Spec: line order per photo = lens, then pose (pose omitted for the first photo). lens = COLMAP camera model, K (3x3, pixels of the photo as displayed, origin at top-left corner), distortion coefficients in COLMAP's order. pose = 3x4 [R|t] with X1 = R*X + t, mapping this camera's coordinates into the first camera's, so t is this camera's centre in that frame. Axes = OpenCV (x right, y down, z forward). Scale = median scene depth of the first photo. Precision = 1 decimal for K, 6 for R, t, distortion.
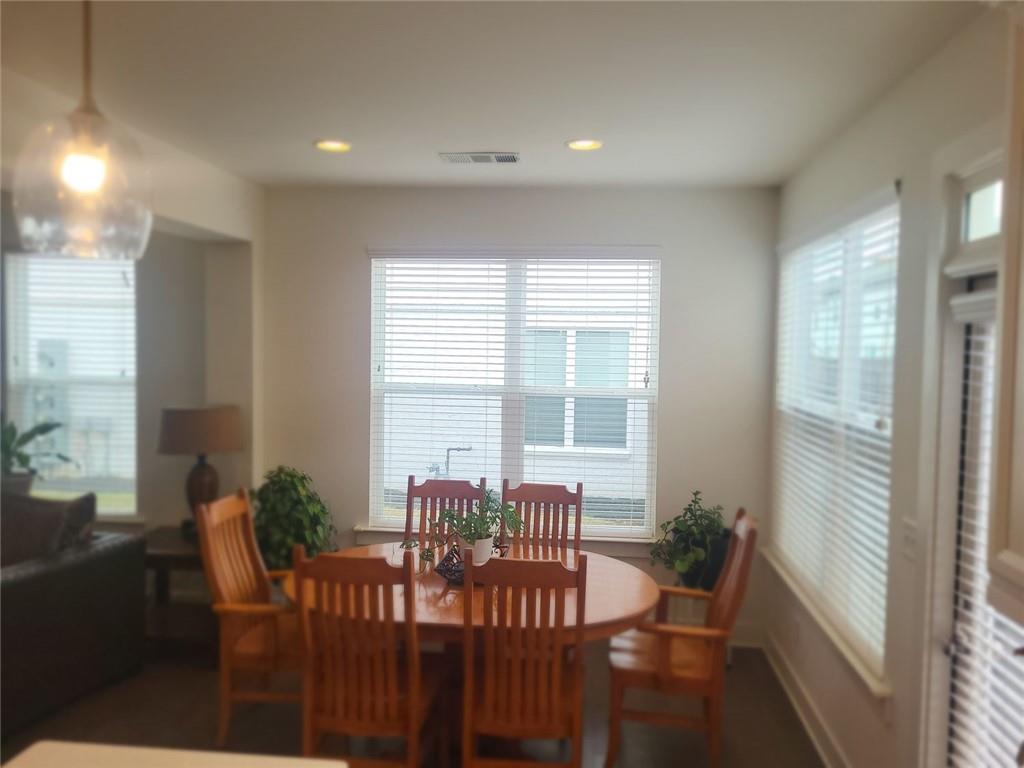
lens RADIAL K [[772.7, 0, 511.6], [0, 772.7, 380.0], [0, 0, 1]] dist [0.046834, -0.039253]
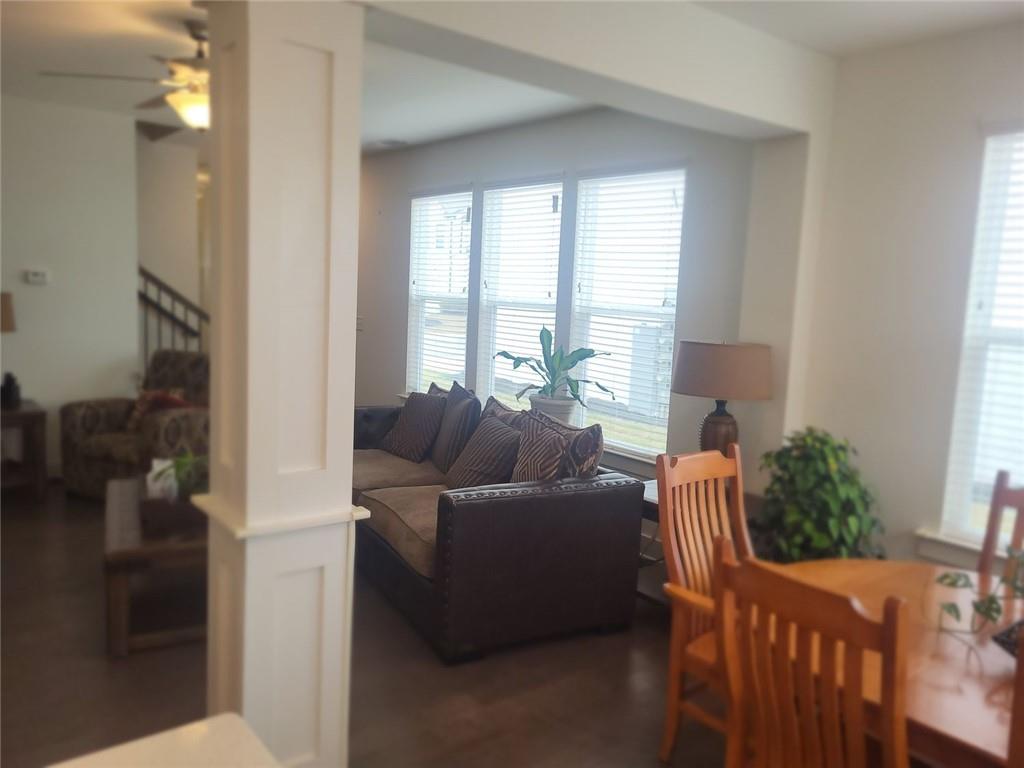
lens RADIAL K [[772.7, 0, 509.4], [0, 772.7, 382.5], [0, 0, 1]] dist [0.046834, -0.039253]
pose [[0.702463, 0.103514, -0.704153, 0.026074], [-0.069086, 0.994612, 0.077292, 0.030057], [0.708359, -0.005647, 0.705829, 0.261877]]
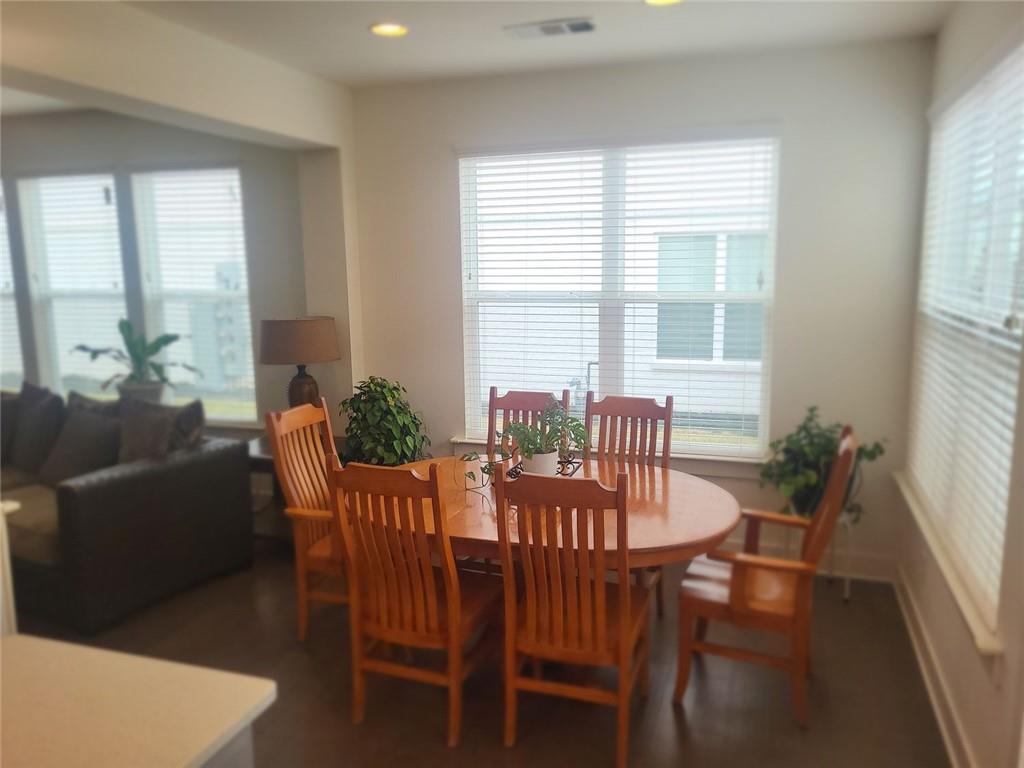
lens RADIAL K [[772.7, 0, 506.6], [0, 772.7, 385.1], [0, 0, 1]] dist [0.046834, -0.039253]
pose [[0.973971, 0.007285, -0.226555, 0.099343], [0.018489, 0.993600, 0.111435, 0.014390], [0.225917, -0.112724, 0.967603, 0.074336]]
